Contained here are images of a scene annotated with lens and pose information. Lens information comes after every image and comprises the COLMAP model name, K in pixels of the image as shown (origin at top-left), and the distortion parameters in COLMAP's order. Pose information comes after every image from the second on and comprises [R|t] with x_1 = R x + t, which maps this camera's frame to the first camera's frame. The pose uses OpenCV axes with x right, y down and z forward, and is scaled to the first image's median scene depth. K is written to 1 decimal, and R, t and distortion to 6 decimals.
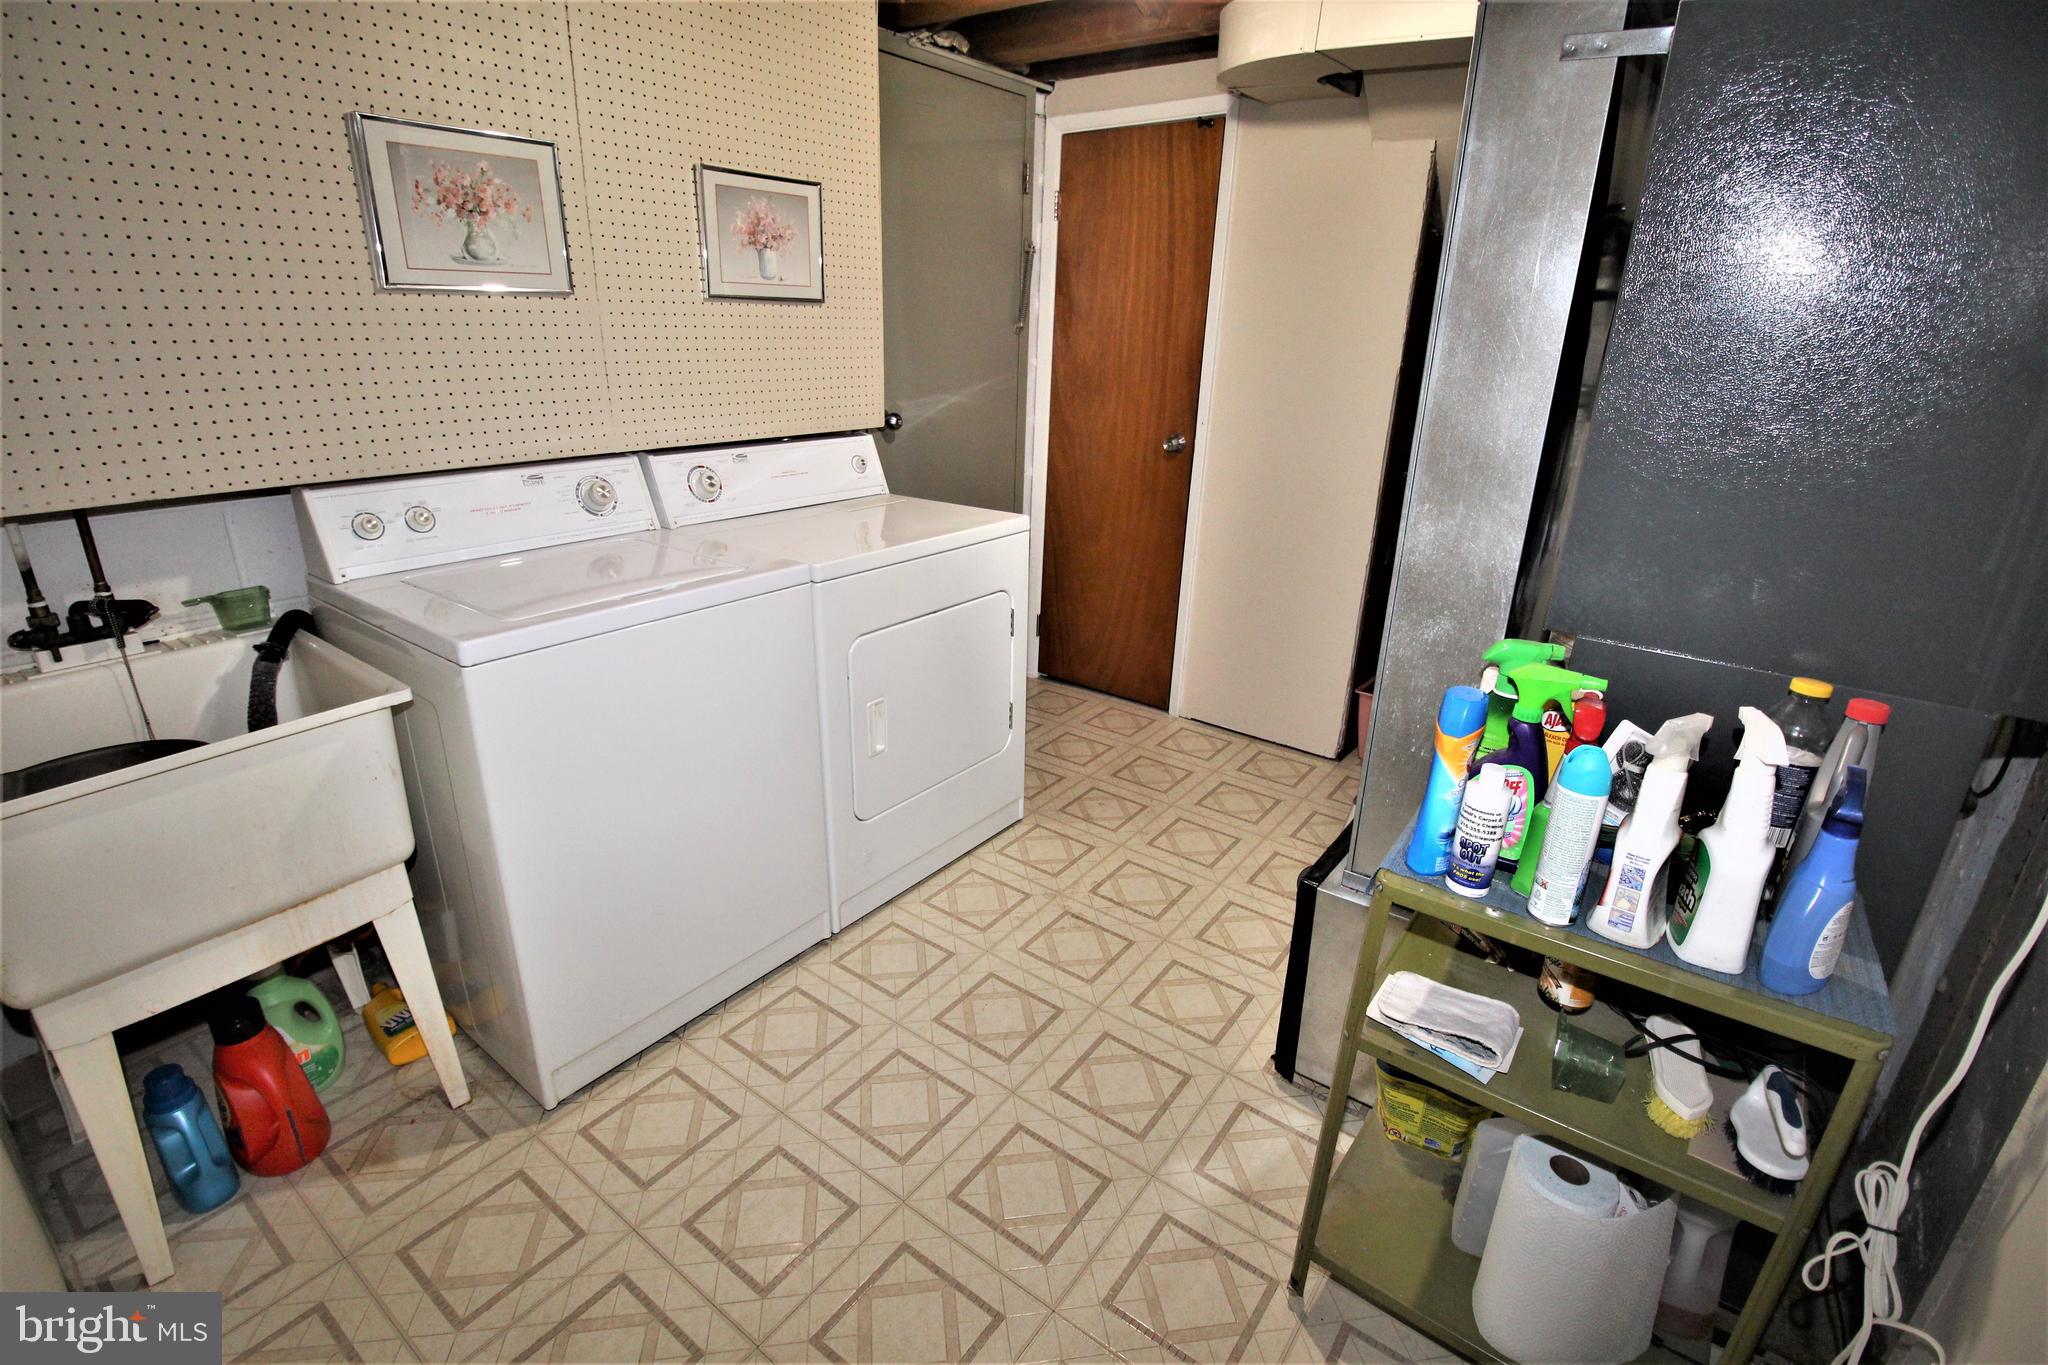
lens RADIAL K [[957.8, 0, 1011.3], [0, 957.8, 683.2], [0, 0, 1]] dist [-0.003530, -0.010649]
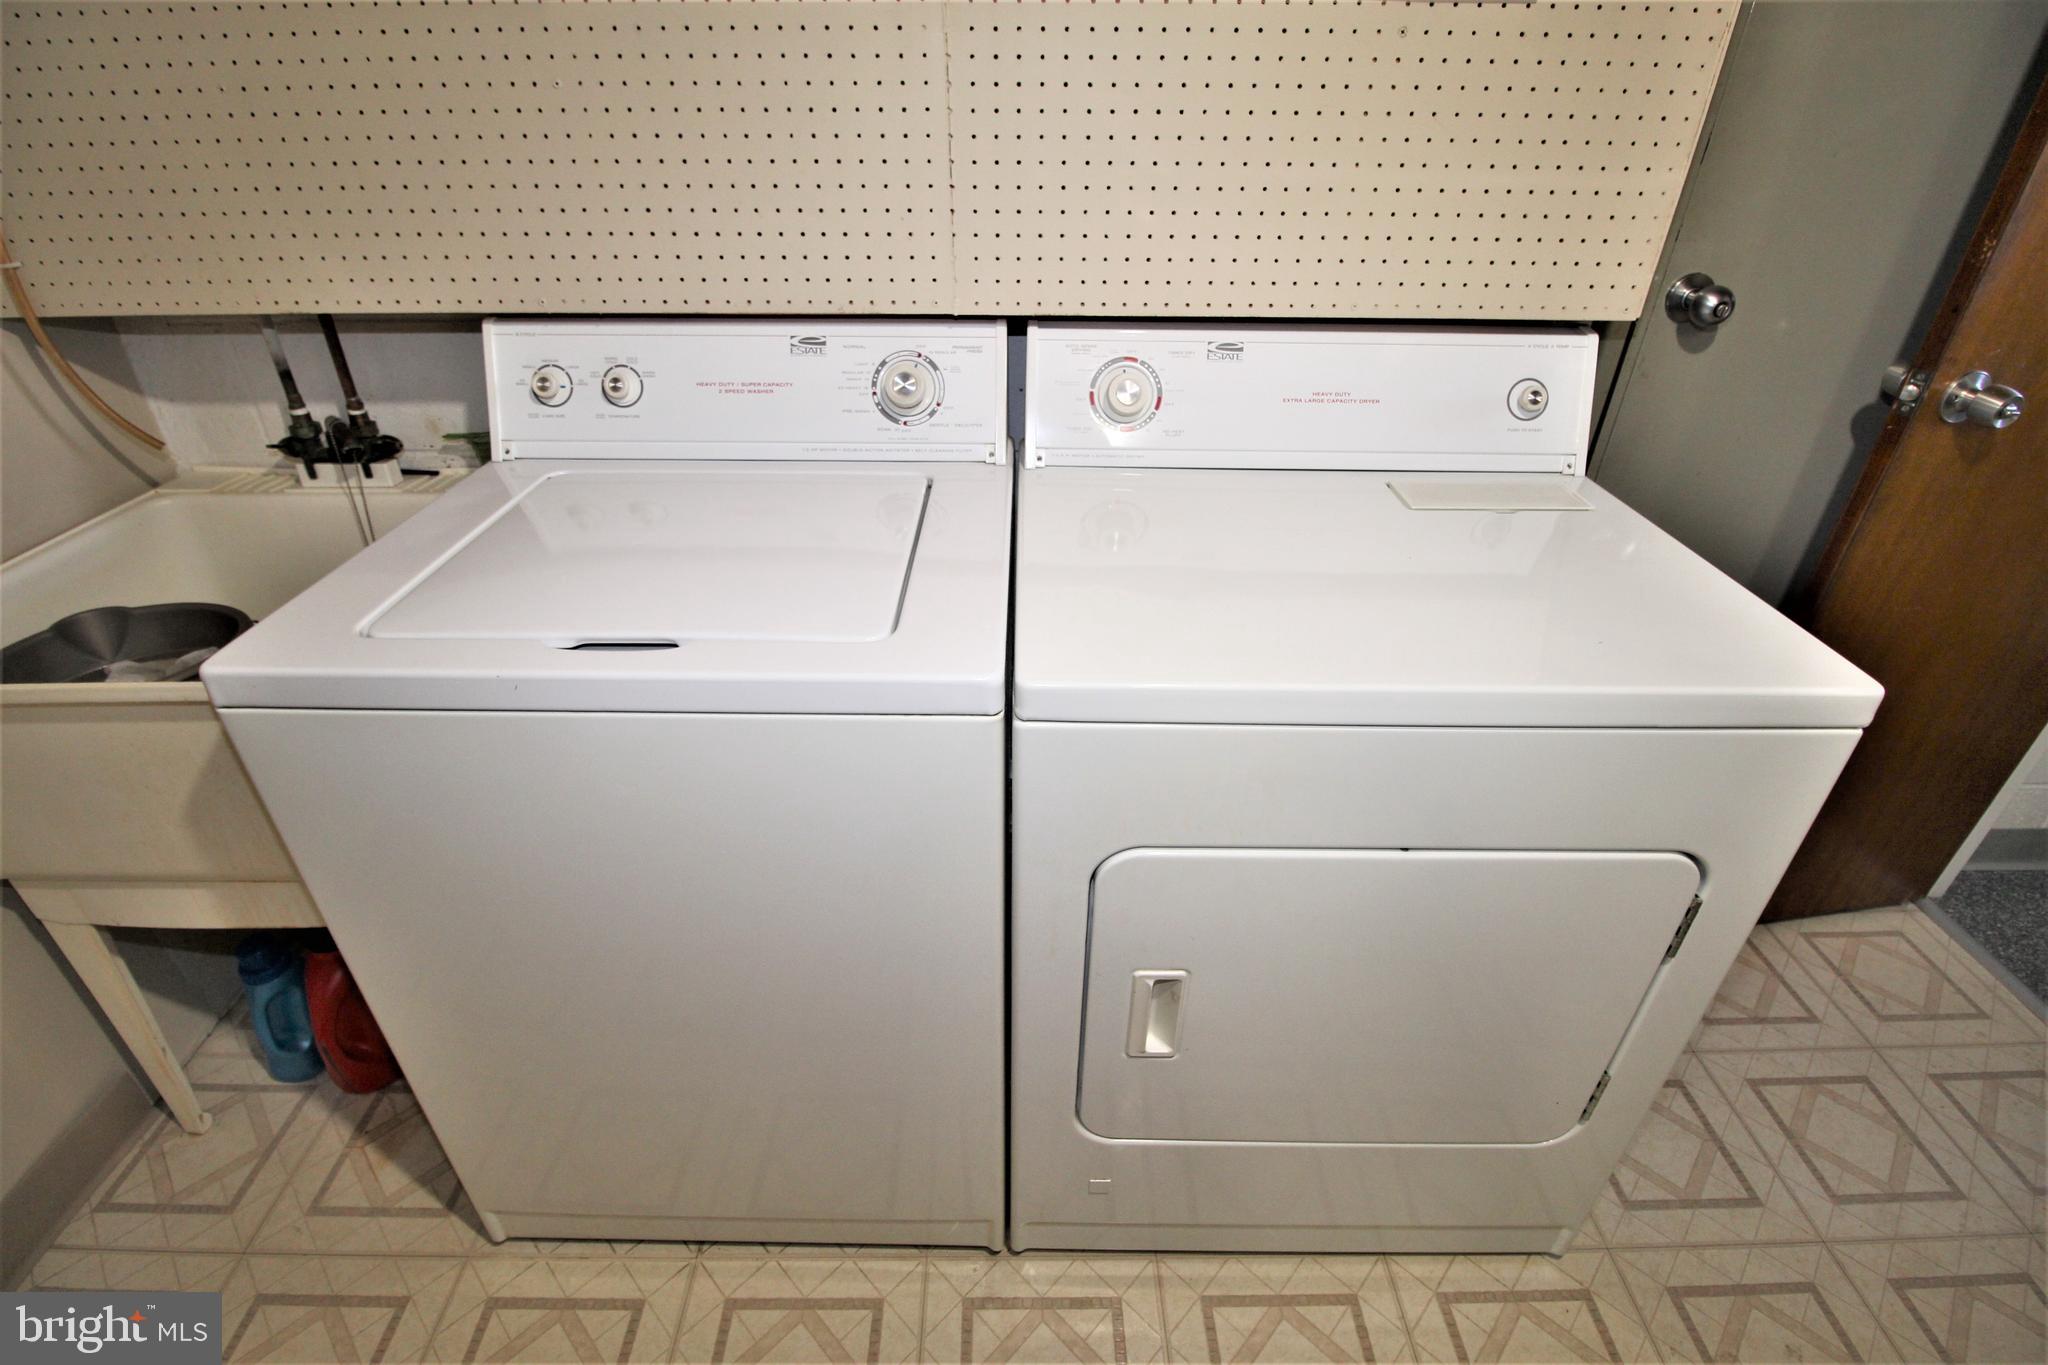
lens RADIAL K [[957.8, 0, 1025.3], [0, 957.8, 672.3], [0, 0, 1]] dist [-0.003530, -0.010649]
pose [[0.604233, 0.412722, -0.681589, 0.074053], [-0.272456, 0.910855, 0.310017, -0.261343], [0.748779, -0.001619, 0.662817, 0.741843]]
